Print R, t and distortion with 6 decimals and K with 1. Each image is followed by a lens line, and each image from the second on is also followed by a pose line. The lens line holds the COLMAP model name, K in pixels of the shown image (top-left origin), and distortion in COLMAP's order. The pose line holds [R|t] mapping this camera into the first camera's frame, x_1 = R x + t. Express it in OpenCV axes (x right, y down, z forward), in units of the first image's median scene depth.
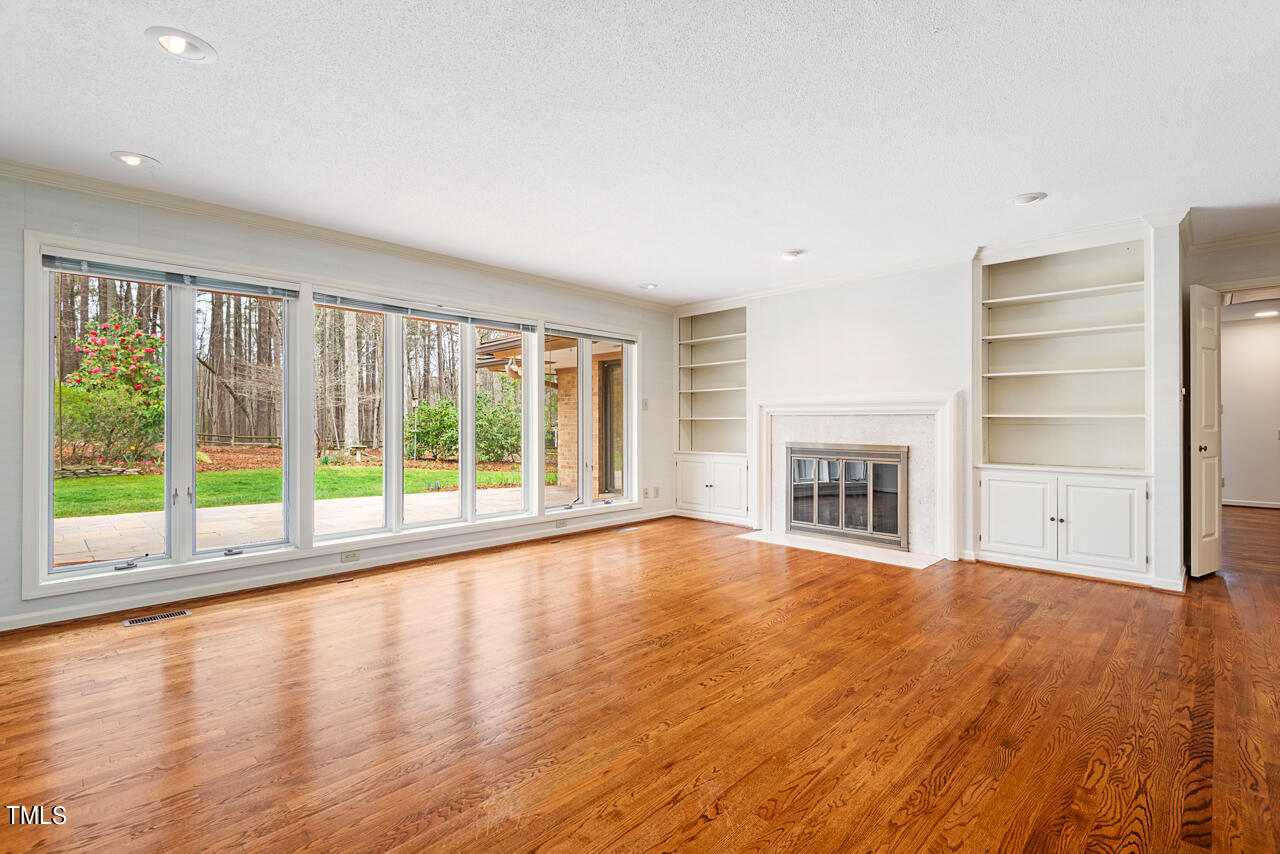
lens RADIAL K [[583.9, 0, 632.9], [0, 583.9, 420.6], [0, 0, 1]] dist [0.017520, -0.008502]
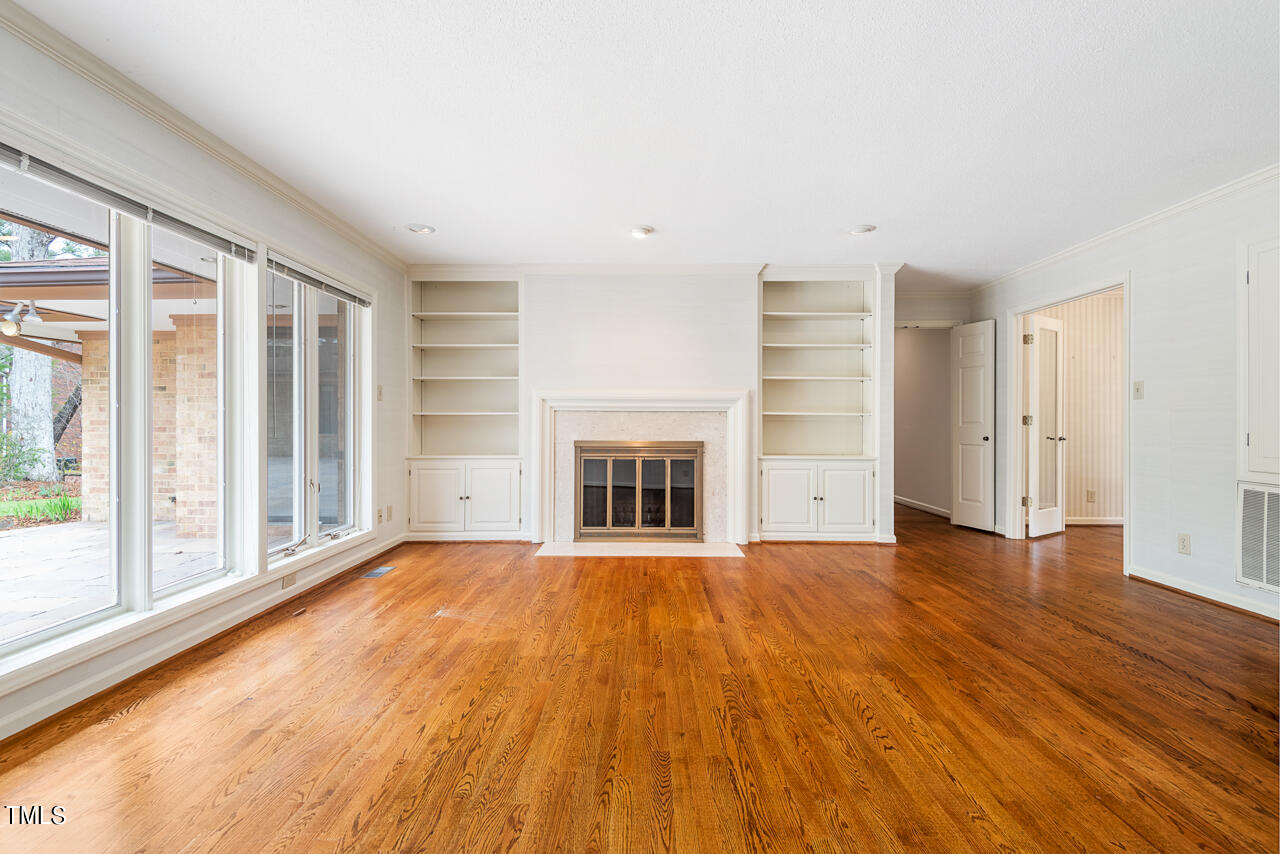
lens RADIAL K [[583.9, 0, 644.1], [0, 583.9, 424.6], [0, 0, 1]] dist [0.017520, -0.008502]
pose [[0.709065, -0.003901, 0.705132, -0.362222], [-0.004762, 0.999935, 0.010320, 0.003208], [-0.705127, -0.010676, 0.709001, 0.360429]]
